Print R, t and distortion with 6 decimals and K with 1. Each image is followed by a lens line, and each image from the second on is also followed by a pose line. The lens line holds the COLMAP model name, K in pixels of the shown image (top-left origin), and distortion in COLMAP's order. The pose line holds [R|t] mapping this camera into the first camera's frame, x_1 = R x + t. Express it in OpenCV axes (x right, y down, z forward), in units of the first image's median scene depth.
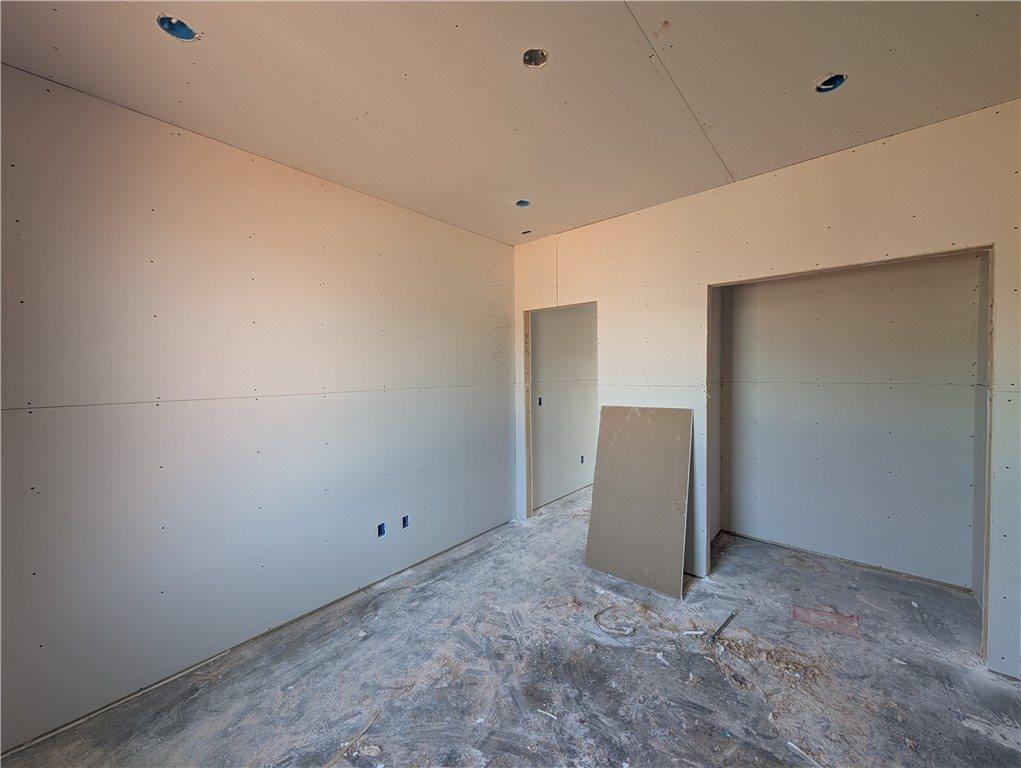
lens RADIAL K [[385.7, 0, 509.5], [0, 385.7, 380.2], [0, 0, 1]] dist [0.003684, -0.000338]
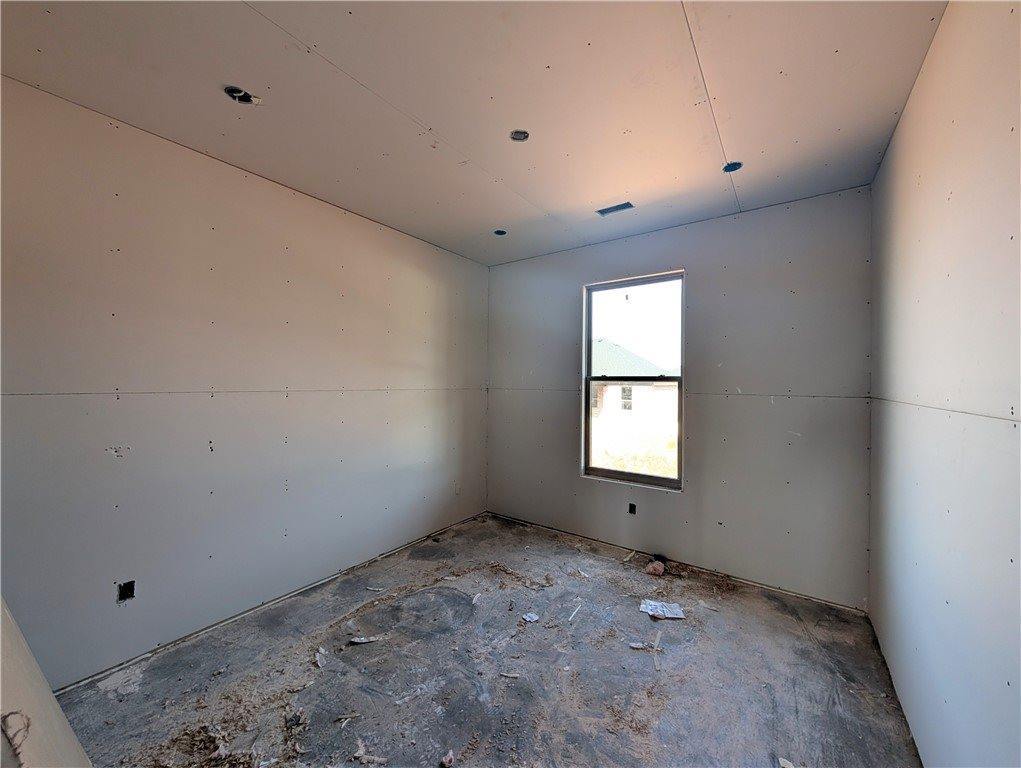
lens RADIAL K [[385.7, 0, 509.5], [0, 385.7, 380.2], [0, 0, 1]] dist [0.003684, -0.000338]
pose [[-0.995716, 0.001687, -0.092444, 0.192957], [0.000278, 0.999884, 0.015246, -0.016890], [0.092459, 0.015155, -0.995601, 1.998651]]
